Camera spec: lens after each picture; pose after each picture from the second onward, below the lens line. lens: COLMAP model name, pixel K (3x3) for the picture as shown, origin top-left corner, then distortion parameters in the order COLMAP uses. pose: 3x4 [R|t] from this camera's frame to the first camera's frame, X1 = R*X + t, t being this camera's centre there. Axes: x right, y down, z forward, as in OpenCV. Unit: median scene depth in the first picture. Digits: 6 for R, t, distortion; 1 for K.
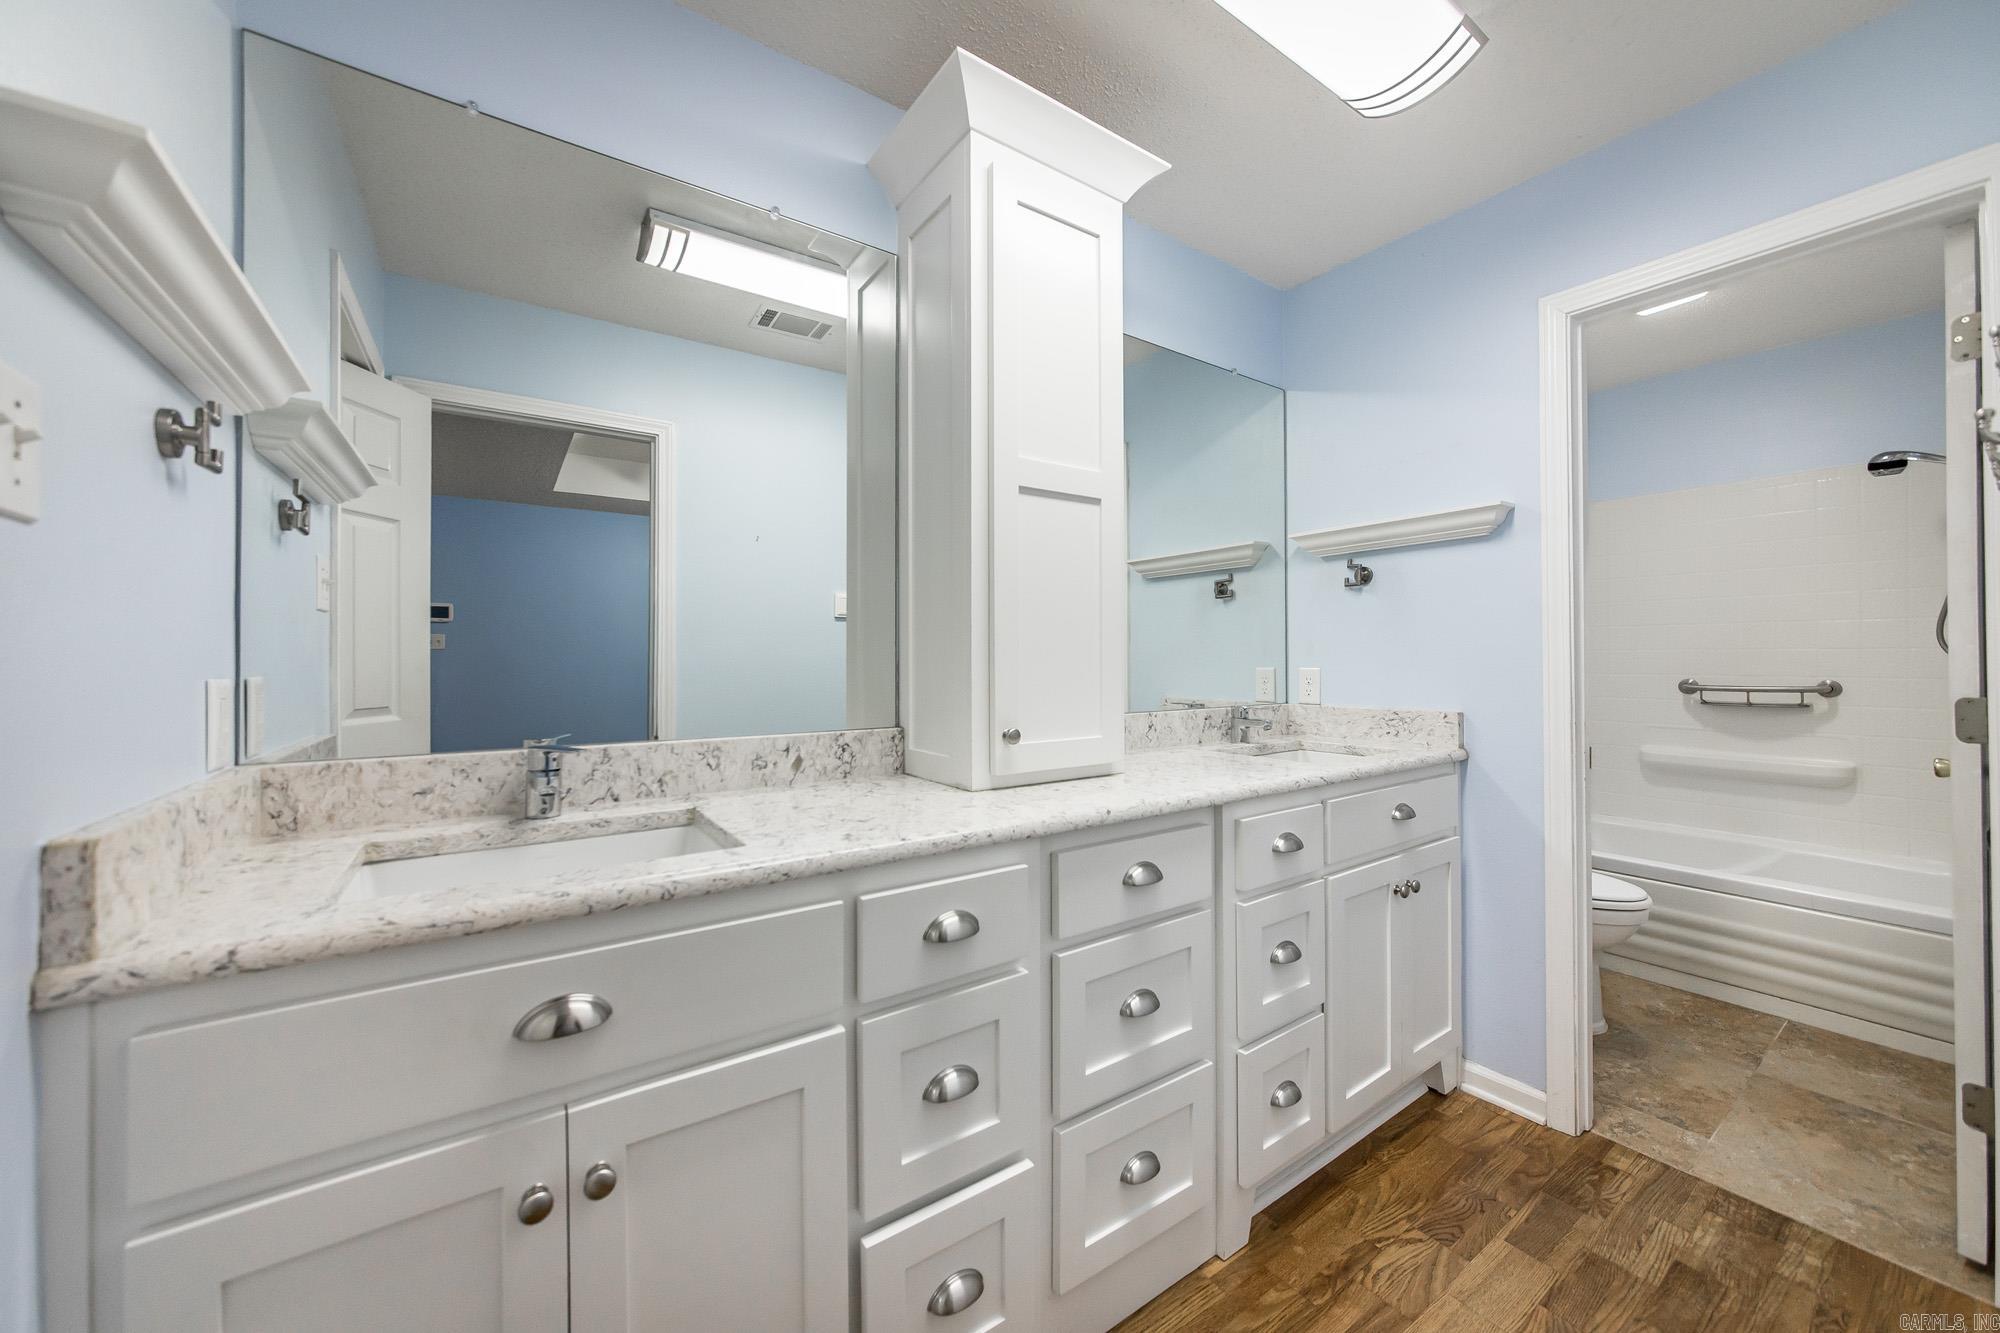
lens RADIAL K [[720.7, 0, 974.0], [0, 720.7, 659.0], [0, 0, 1]] dist [-0.016364, 0.000024]
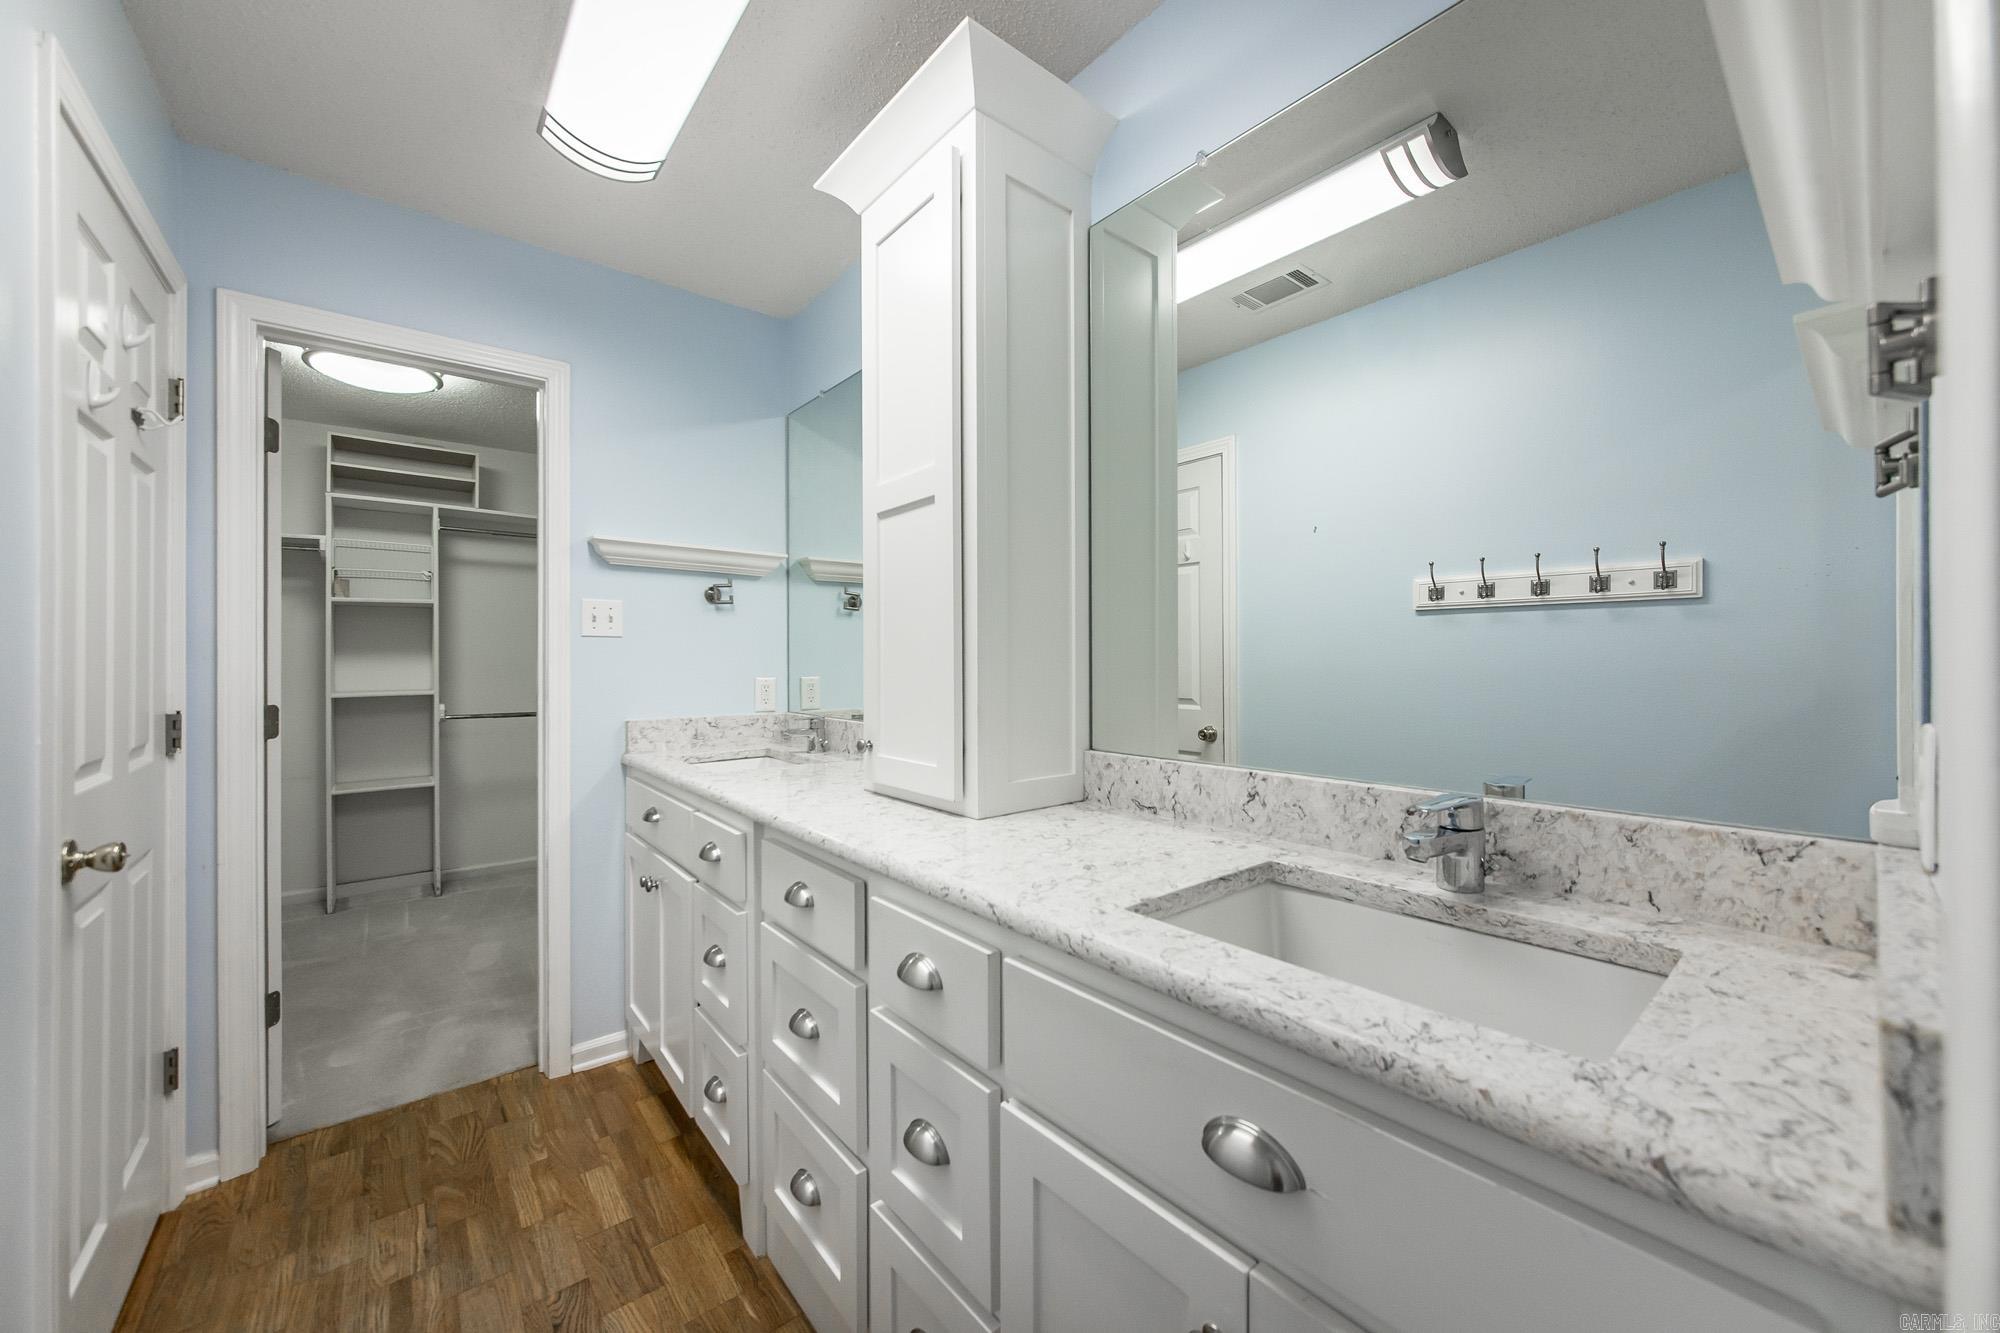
lens RADIAL K [[720.7, 0, 974.0], [0, 720.7, 659.0], [0, 0, 1]] dist [-0.016364, 0.000024]
pose [[0.093409, -0.000260, -0.995628, 1.018495], [0.006648, 0.999978, 0.000362, -0.021640], [0.995606, -0.006653, 0.093409, 0.929394]]
